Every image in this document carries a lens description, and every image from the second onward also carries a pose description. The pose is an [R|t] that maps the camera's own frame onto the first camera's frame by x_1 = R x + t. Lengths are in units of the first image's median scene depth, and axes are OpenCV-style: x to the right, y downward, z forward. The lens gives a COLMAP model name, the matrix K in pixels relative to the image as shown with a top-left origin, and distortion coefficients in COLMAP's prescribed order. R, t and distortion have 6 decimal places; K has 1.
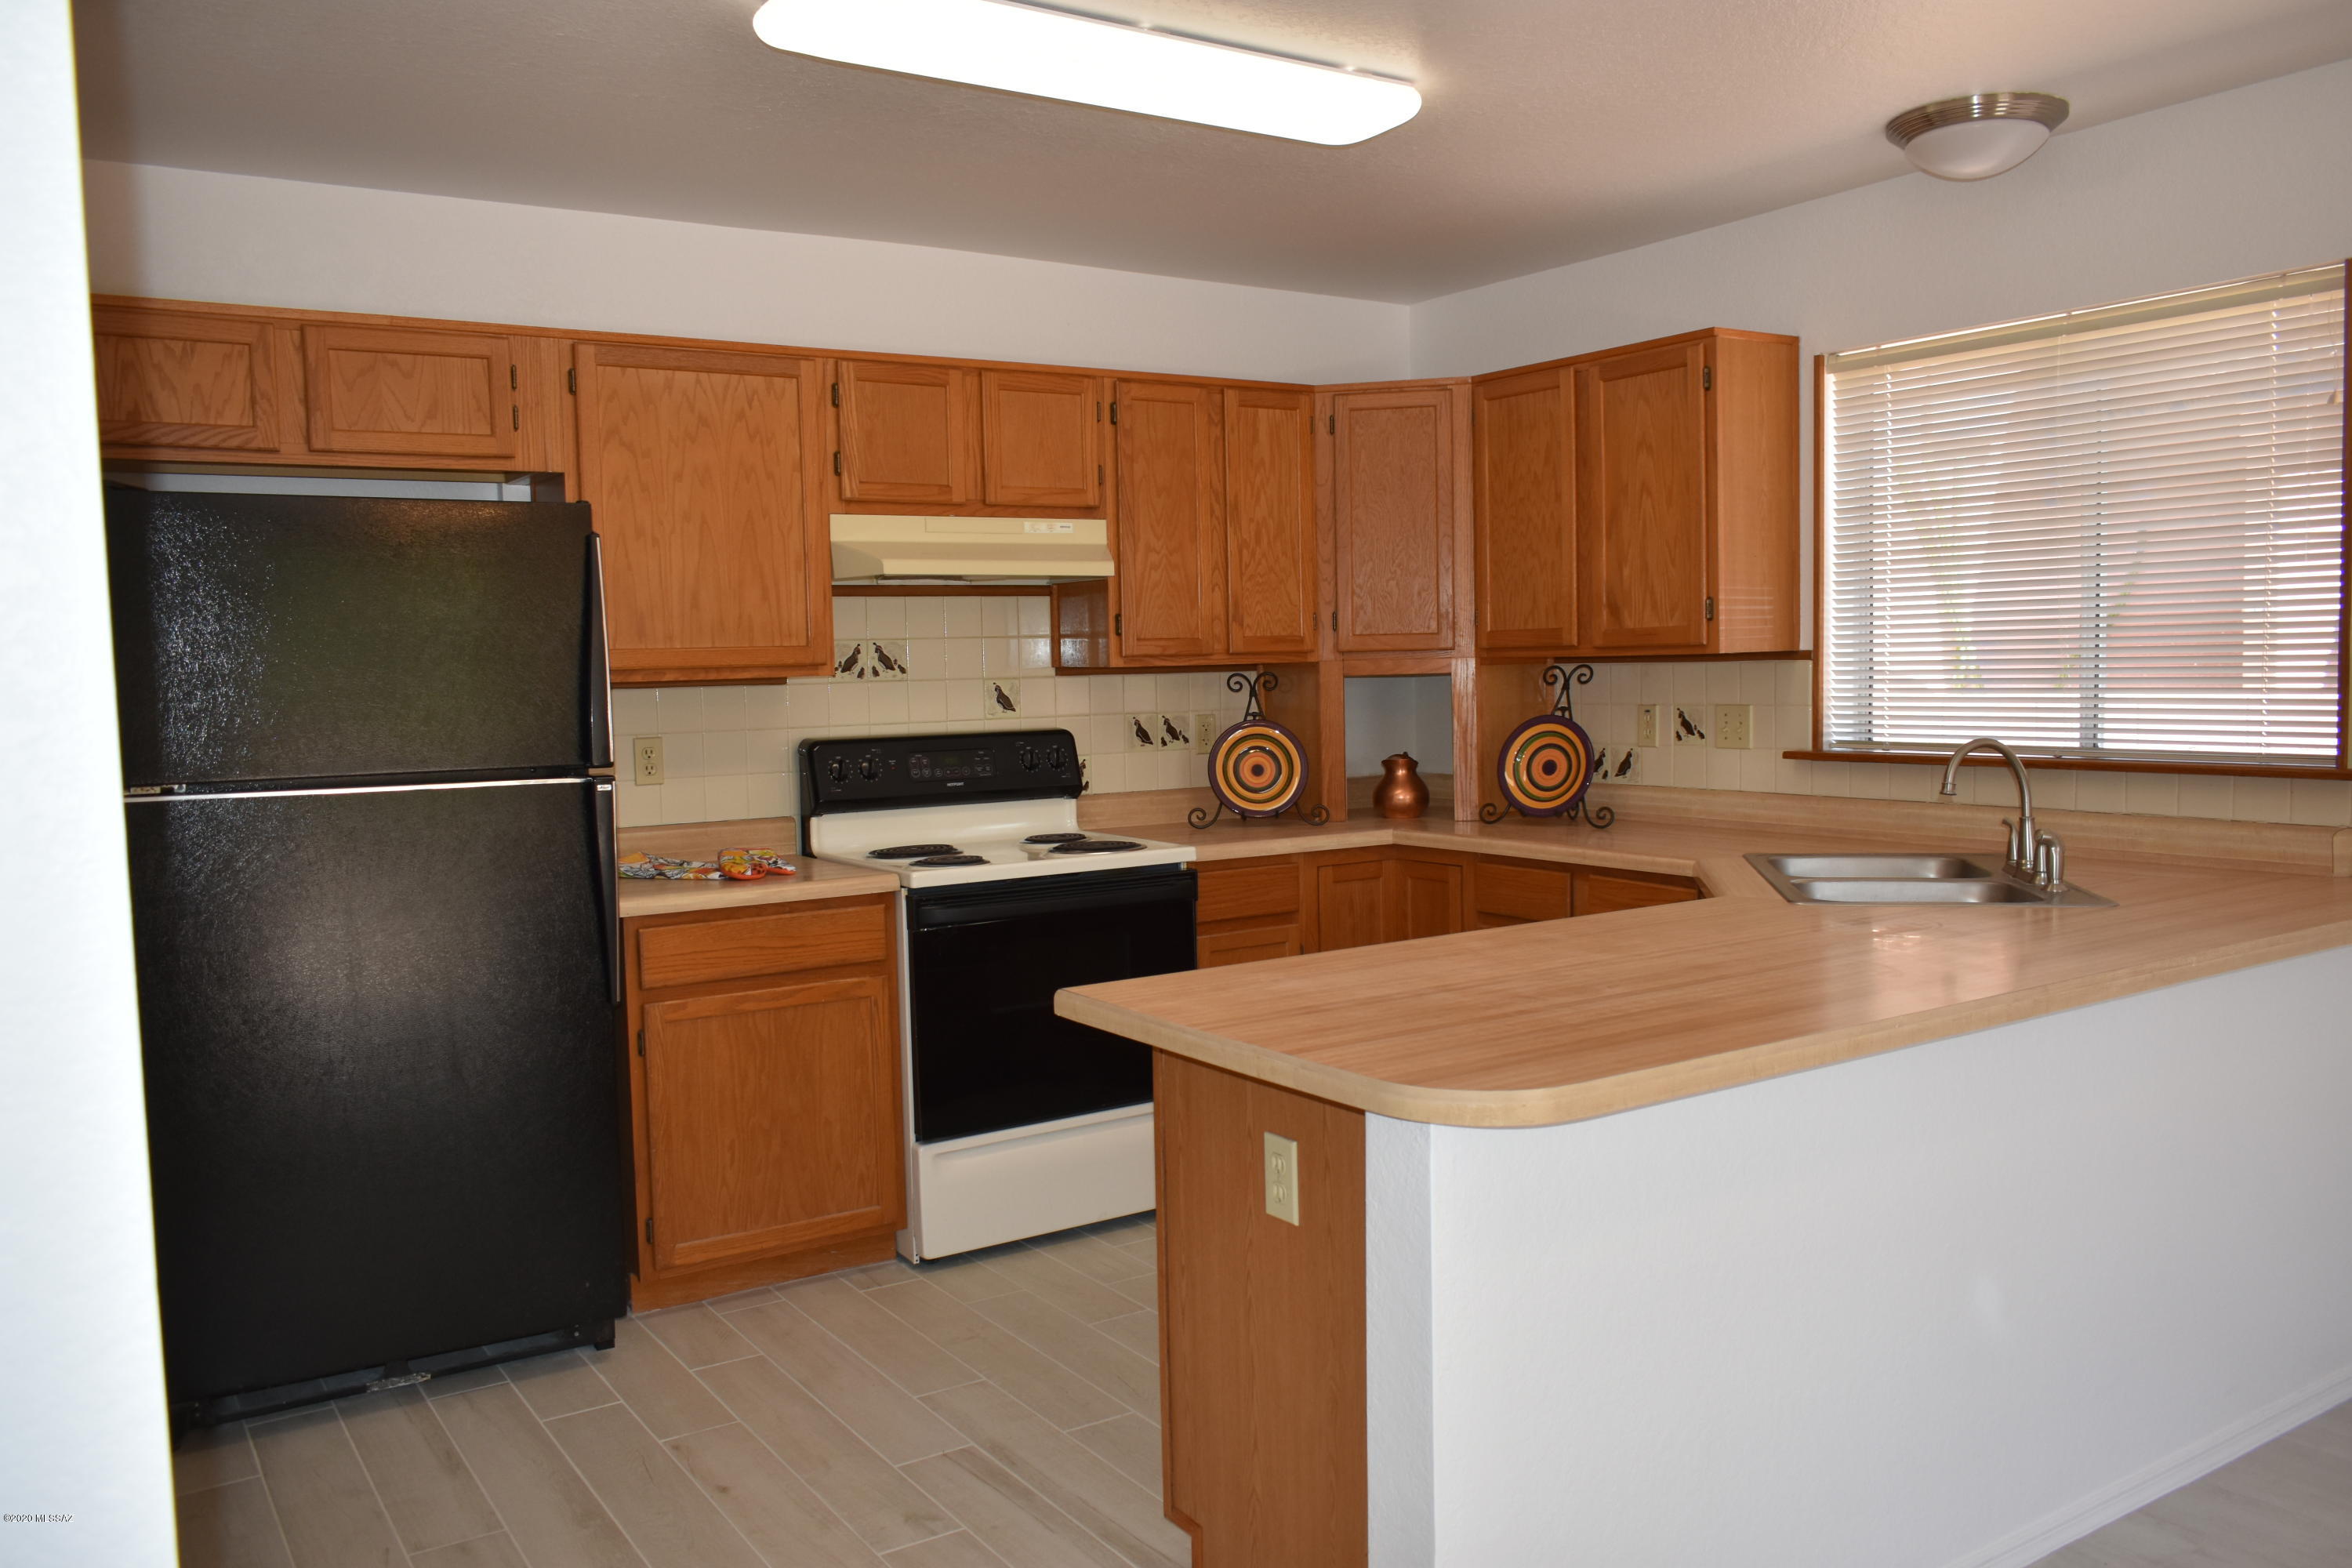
lens RADIAL K [[1823.8, 0, 1174.3], [0, 1823.8, 783.9], [0, 0, 1]] dist [-0.008538, -0.007755]
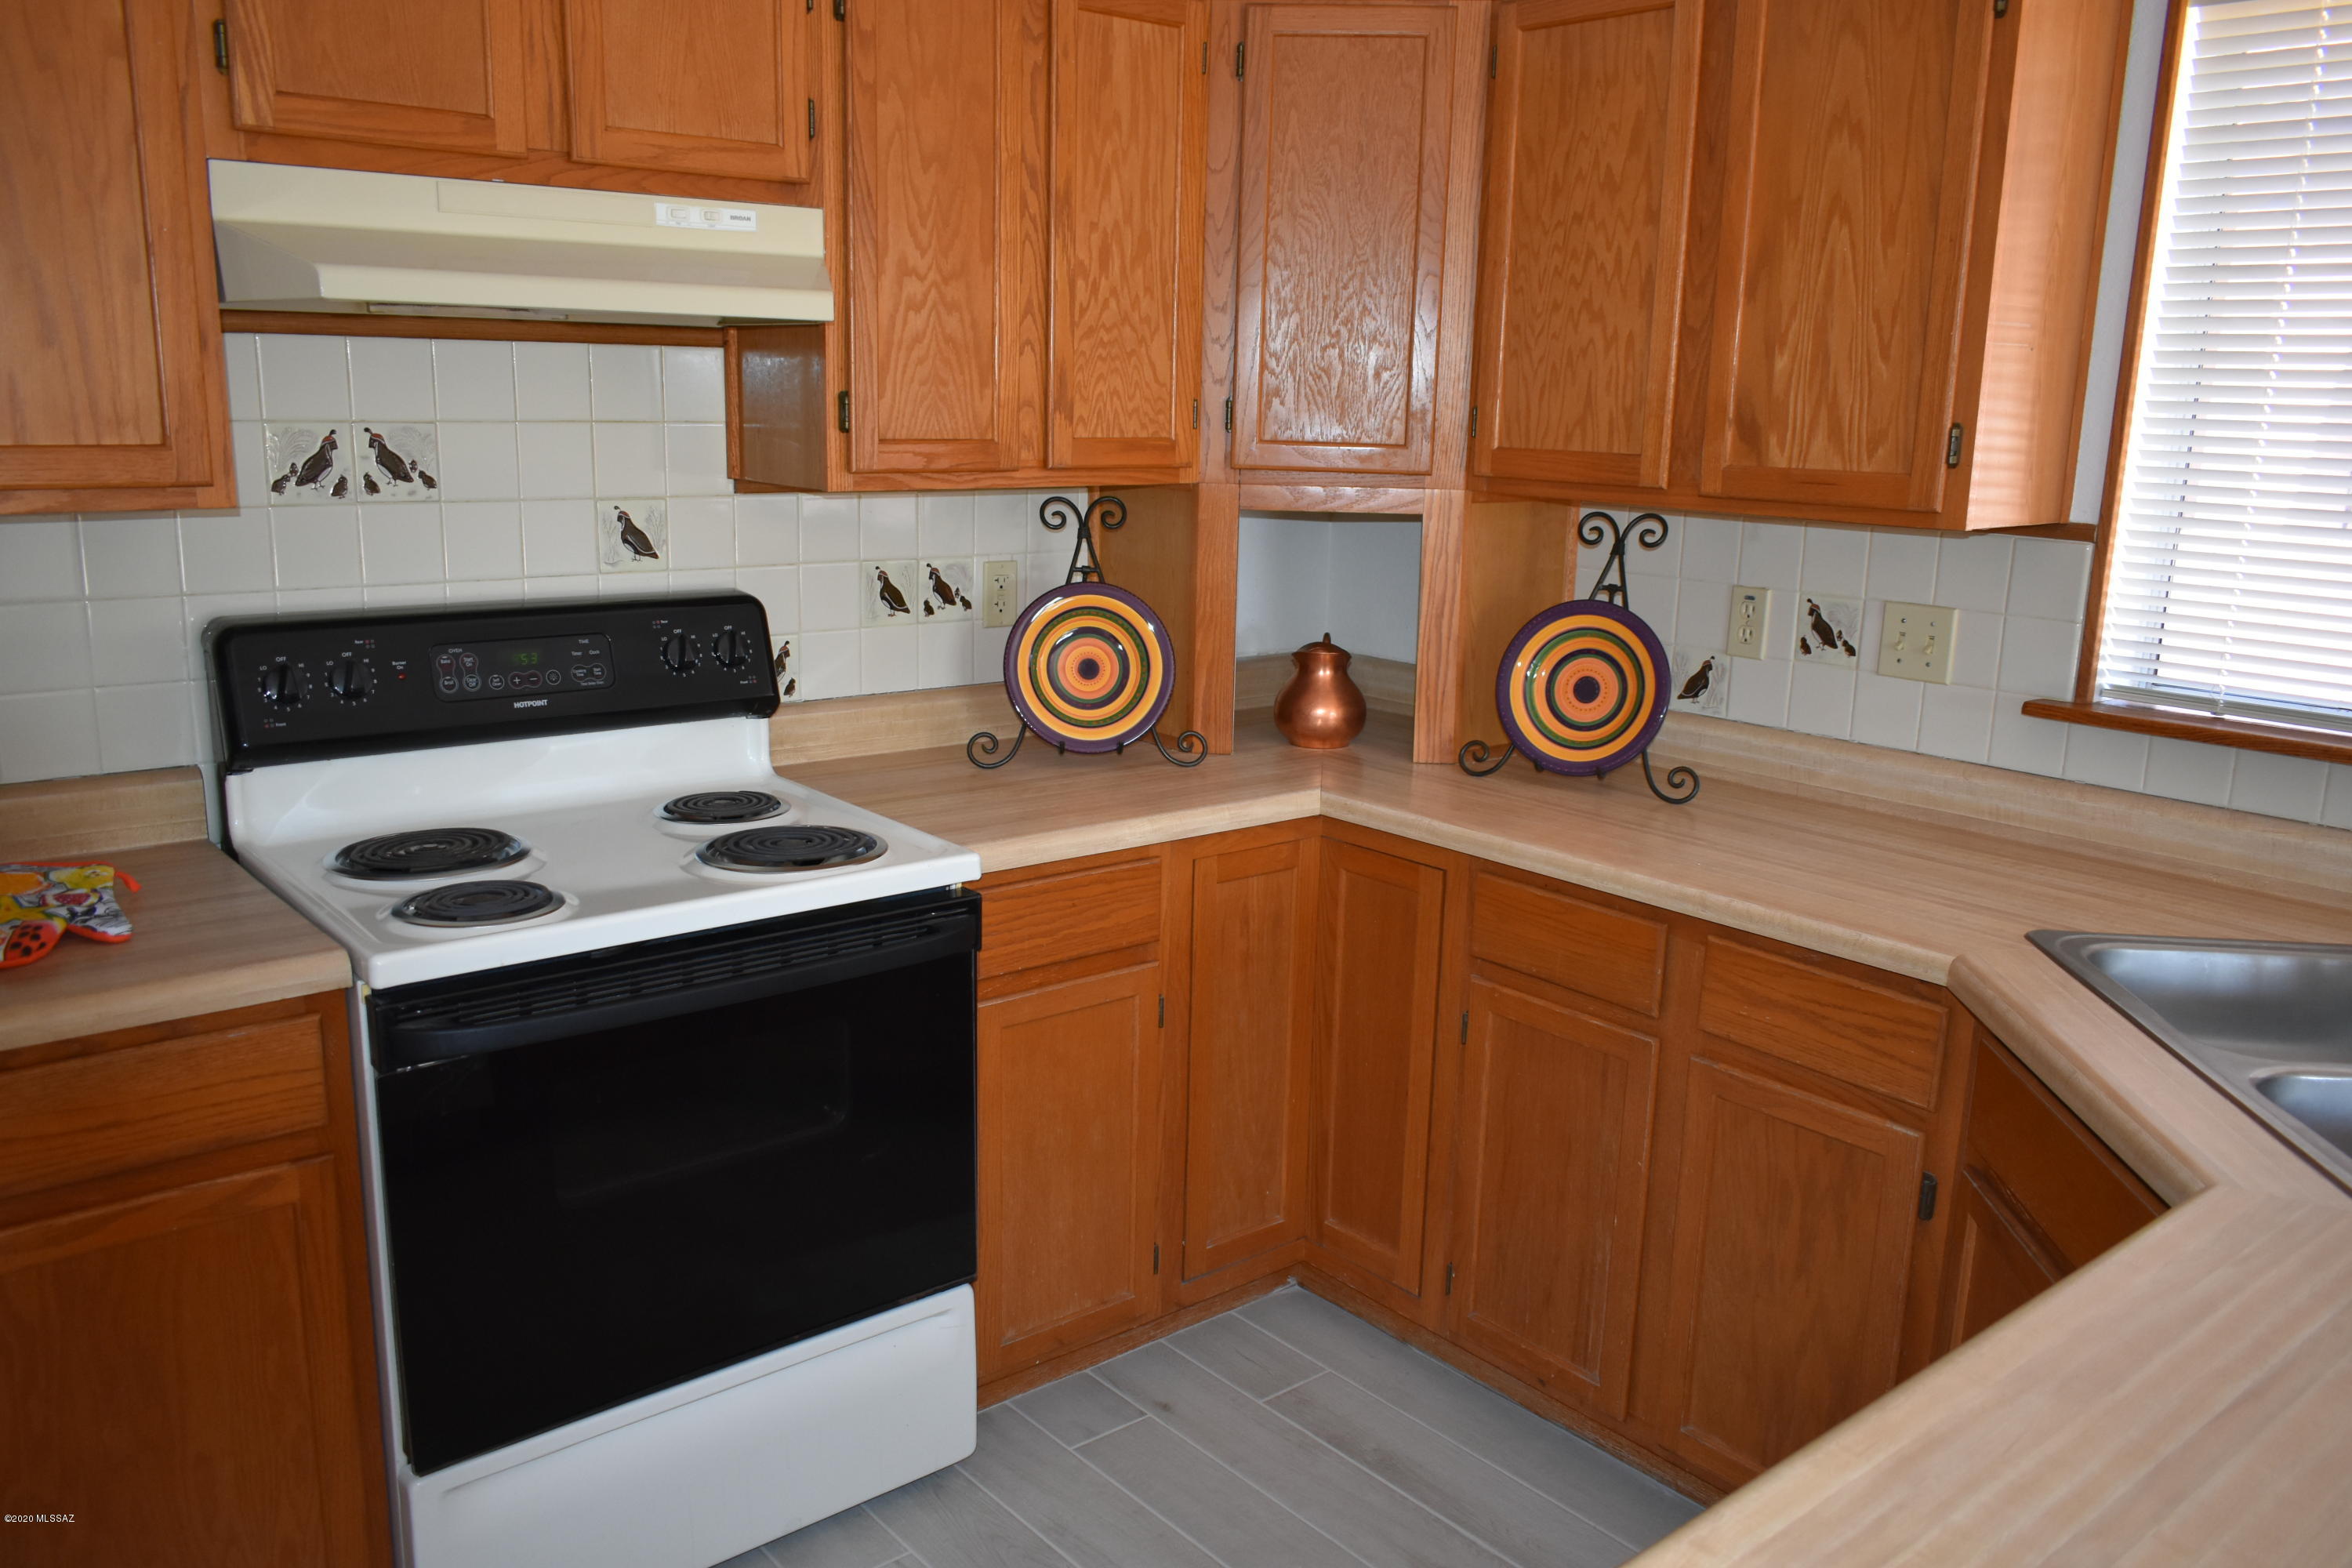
lens RADIAL K [[1823.8, 0, 1179.9], [0, 1823.8, 792.7], [0, 0, 1]] dist [-0.008538, -0.007755]
pose [[0.991907, 0.019699, 0.125427, 0.002197], [-0.038538, 0.987996, 0.149596, -0.060474], [-0.120975, -0.153219, 0.980759, 0.442359]]
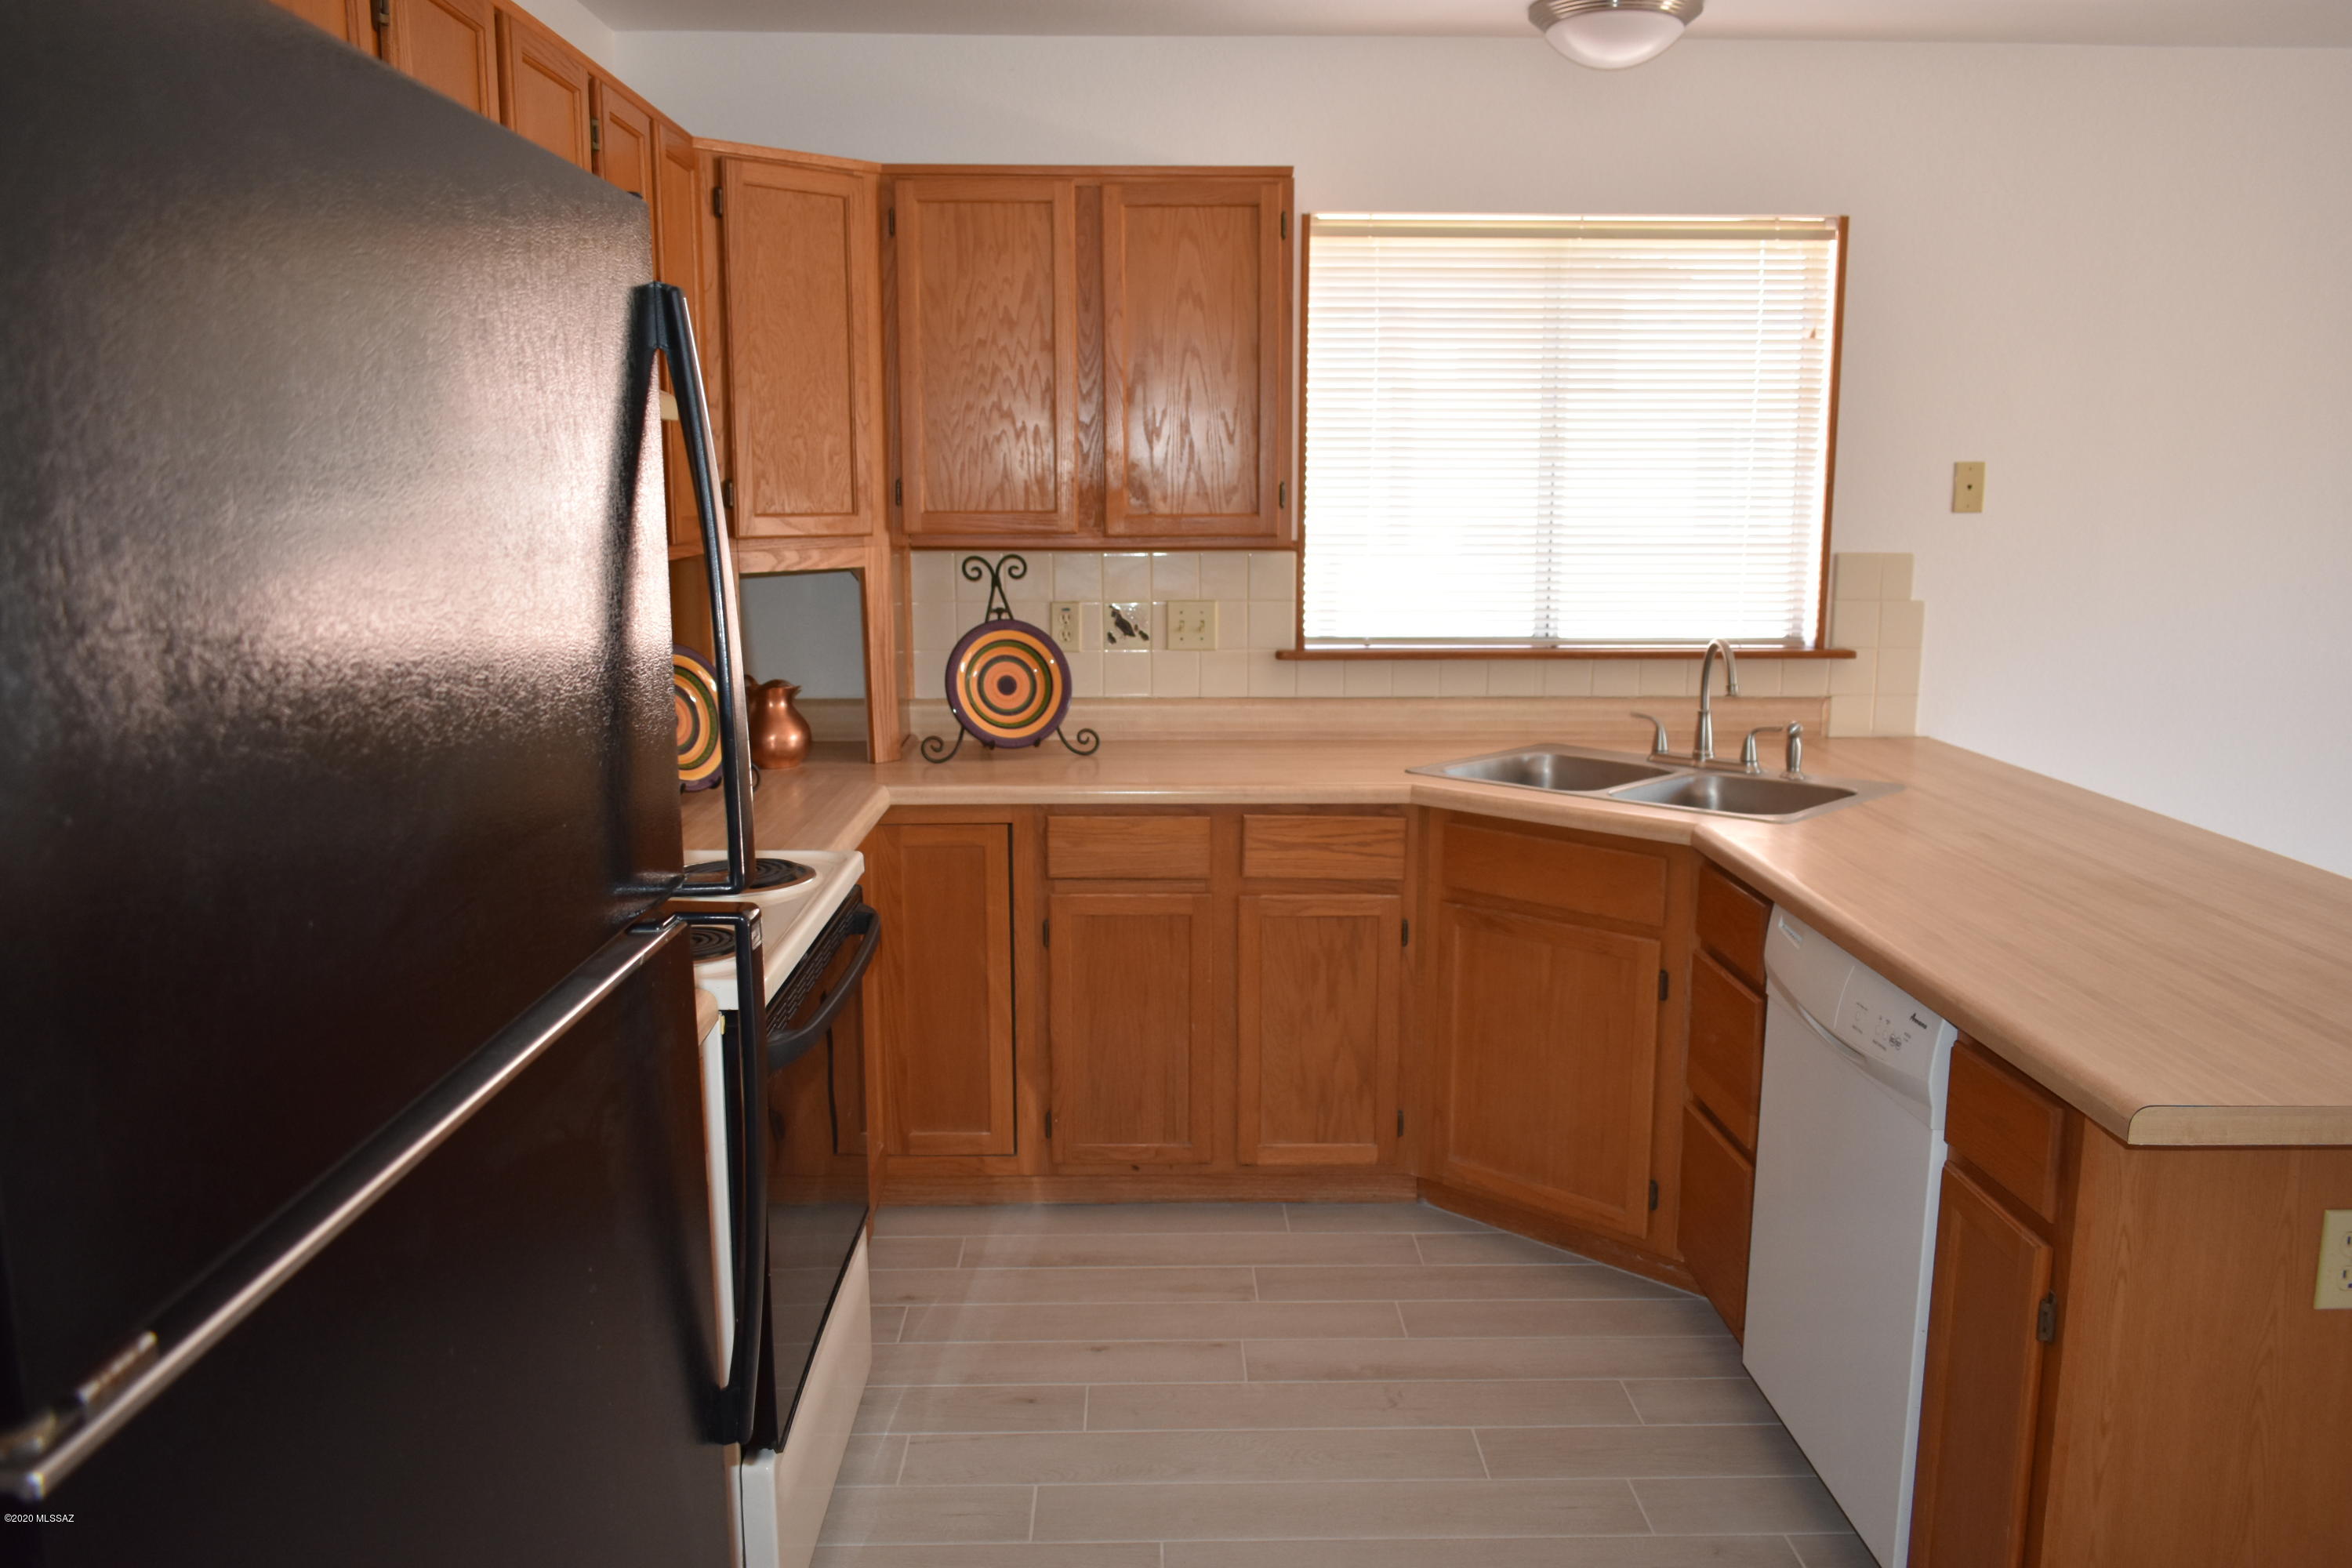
lens RADIAL K [[1823.8, 0, 1186.3], [0, 1823.8, 791.1], [0, 0, 1]] dist [-0.008538, -0.007755]
pose [[0.526322, -0.123589, 0.841255, -0.441746], [0.043813, 0.992008, 0.118325, -0.055461], [-0.849156, -0.025419, 0.527531, 0.520077]]
